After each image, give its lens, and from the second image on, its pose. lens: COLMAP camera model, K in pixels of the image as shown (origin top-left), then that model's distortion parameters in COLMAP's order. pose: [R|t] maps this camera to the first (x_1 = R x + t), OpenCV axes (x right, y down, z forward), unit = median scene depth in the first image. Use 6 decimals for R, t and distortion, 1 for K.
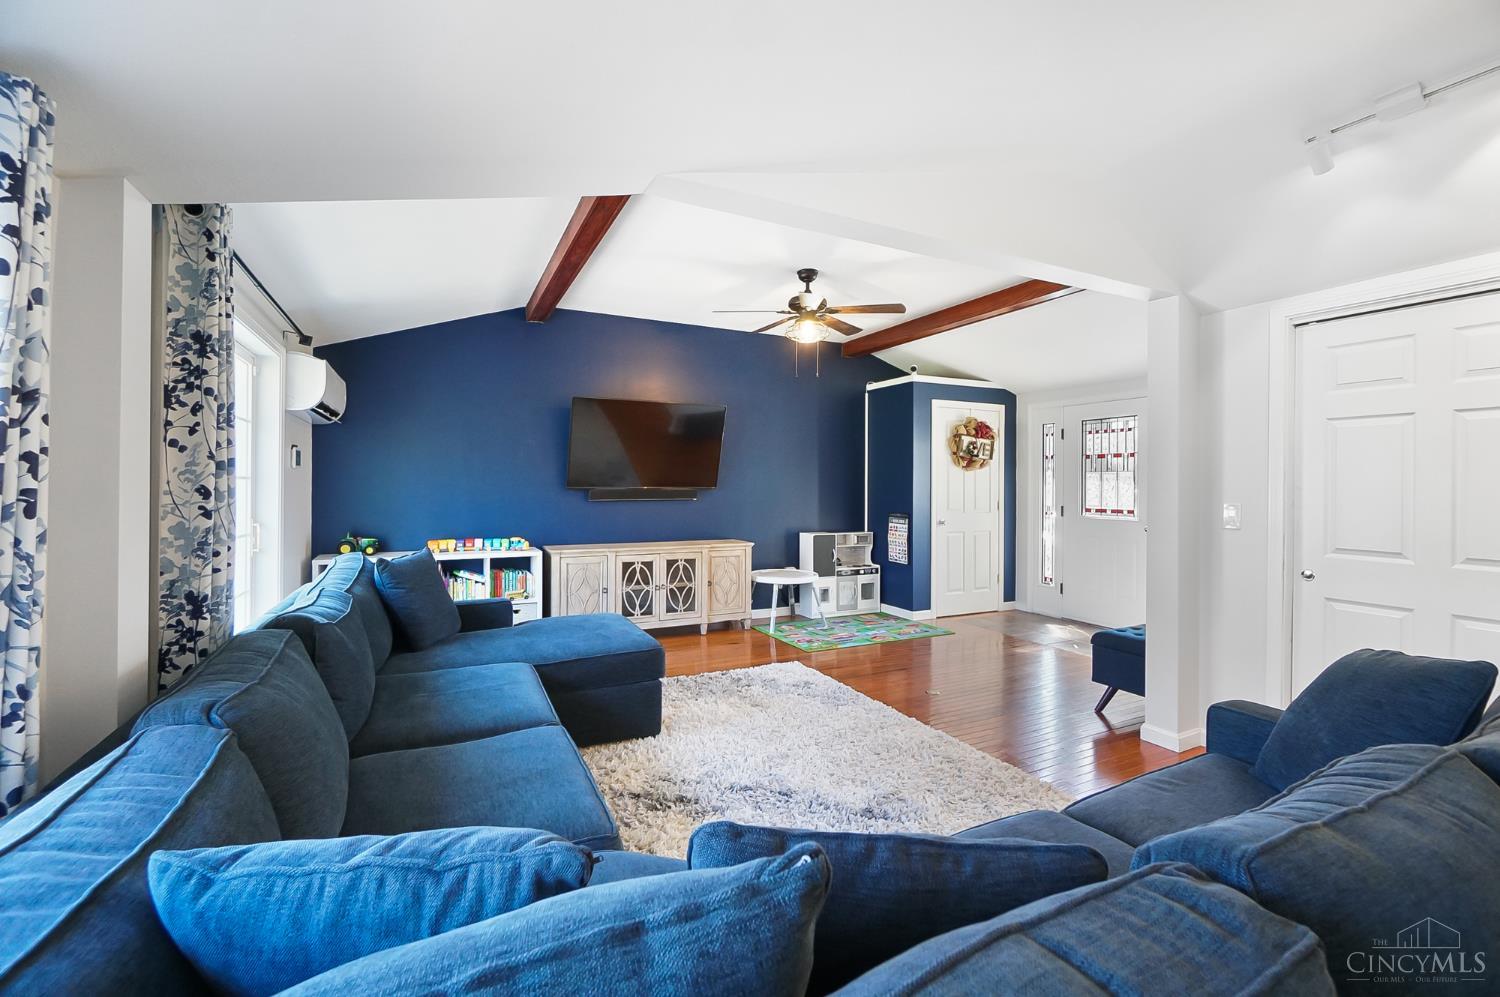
lens RADIAL K [[650.5, 0, 752.0], [0, 650.5, 486.6], [0, 0, 1]] dist [-0.004805, -0.000303]
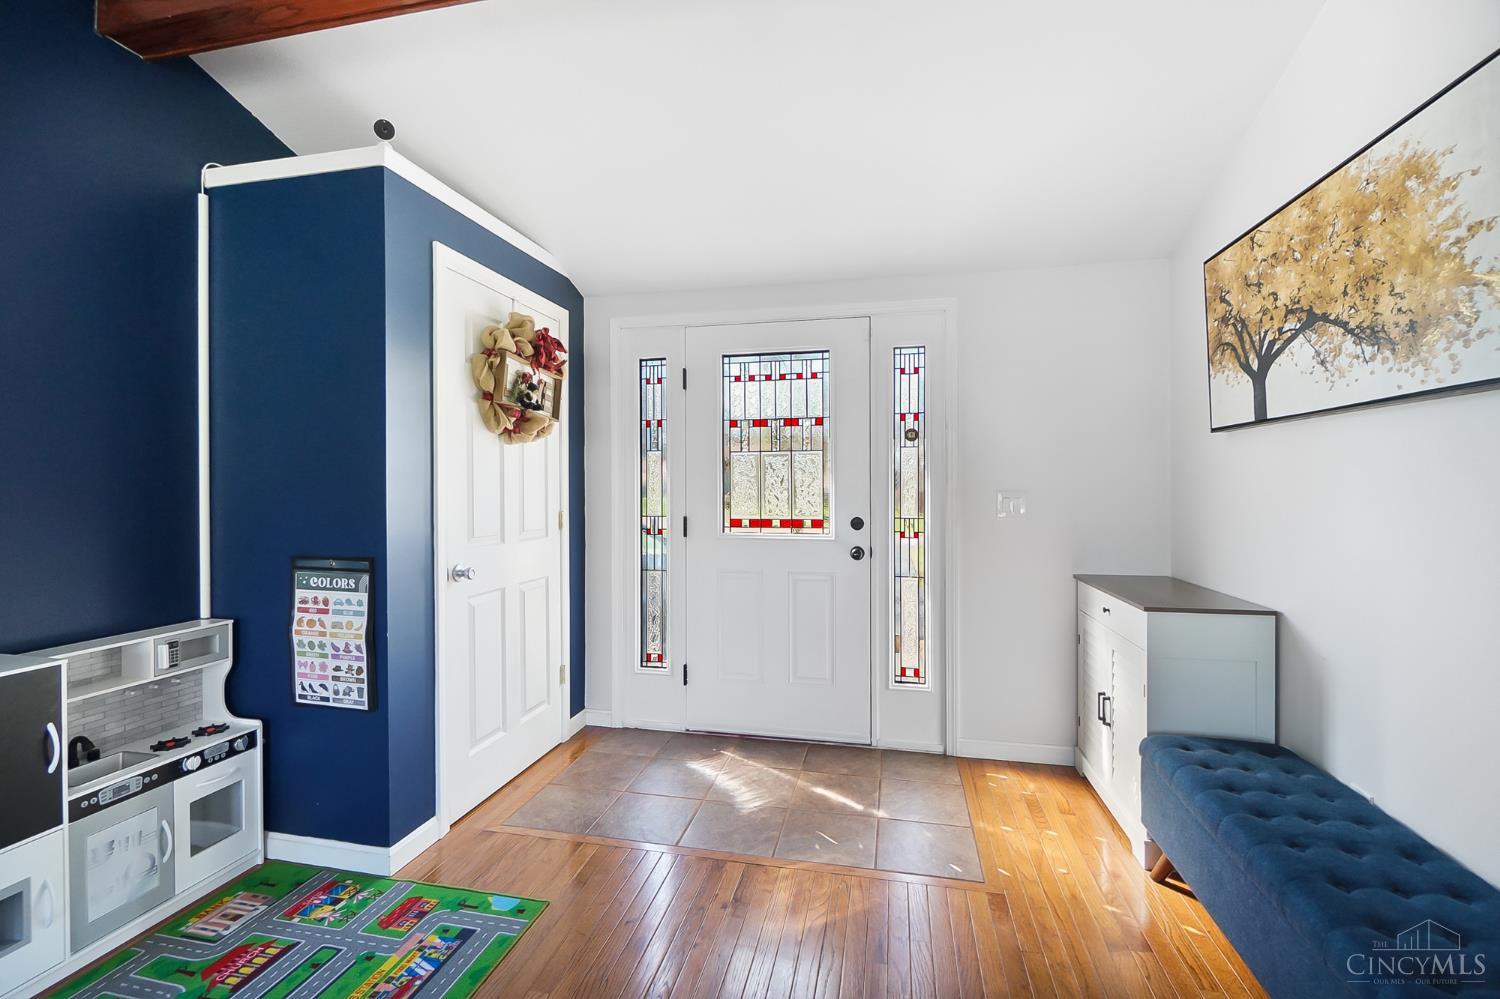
lens RADIAL K [[650.5, 0, 745.7], [0, 650.5, 485.8], [0, 0, 1]] dist [-0.004805, -0.000303]
pose [[0.622266, -0.007069, 0.782774, 0.096353], [0.004213, 0.999975, 0.005681, 0.002456], [-0.782794, -0.000238, 0.622280, 0.622675]]
